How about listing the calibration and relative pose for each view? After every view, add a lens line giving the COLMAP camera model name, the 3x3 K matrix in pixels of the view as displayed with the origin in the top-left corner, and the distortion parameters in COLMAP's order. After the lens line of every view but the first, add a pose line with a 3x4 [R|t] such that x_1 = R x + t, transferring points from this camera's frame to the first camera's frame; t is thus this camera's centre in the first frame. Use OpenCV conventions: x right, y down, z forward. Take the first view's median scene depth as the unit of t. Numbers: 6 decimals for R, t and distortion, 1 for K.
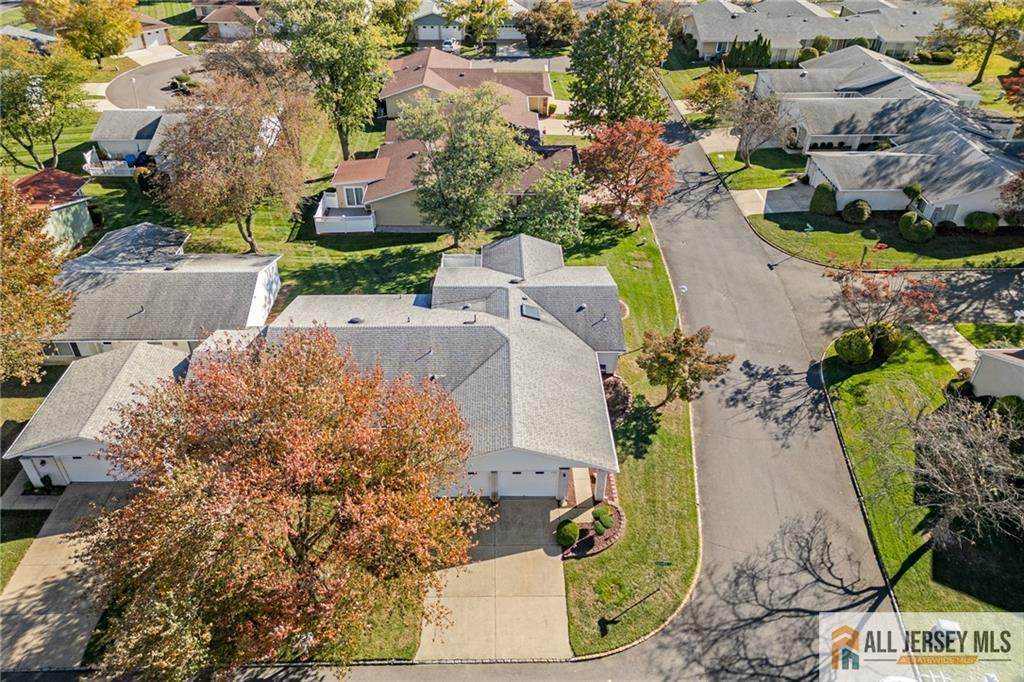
lens RADIAL K [[714.9, 0, 508.6], [0, 714.9, 338.4], [0, 0, 1]] dist [0.014407, -0.005603]
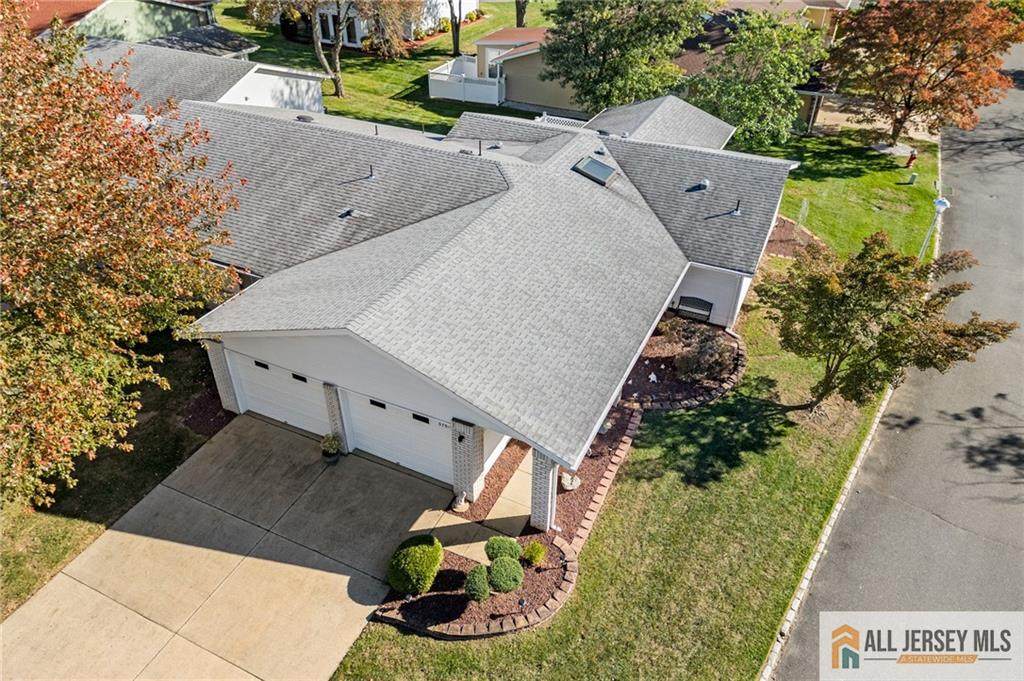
lens RADIAL K [[714.9, 0, 508.9], [0, 714.9, 344.6], [0, 0, 1]] dist [0.014407, -0.005603]
pose [[0.888789, 0.251584, -0.383091, 0.223397], [-0.271116, 0.962542, 0.003119, 0.110355], [0.369526, 0.101090, 0.923705, 0.524155]]
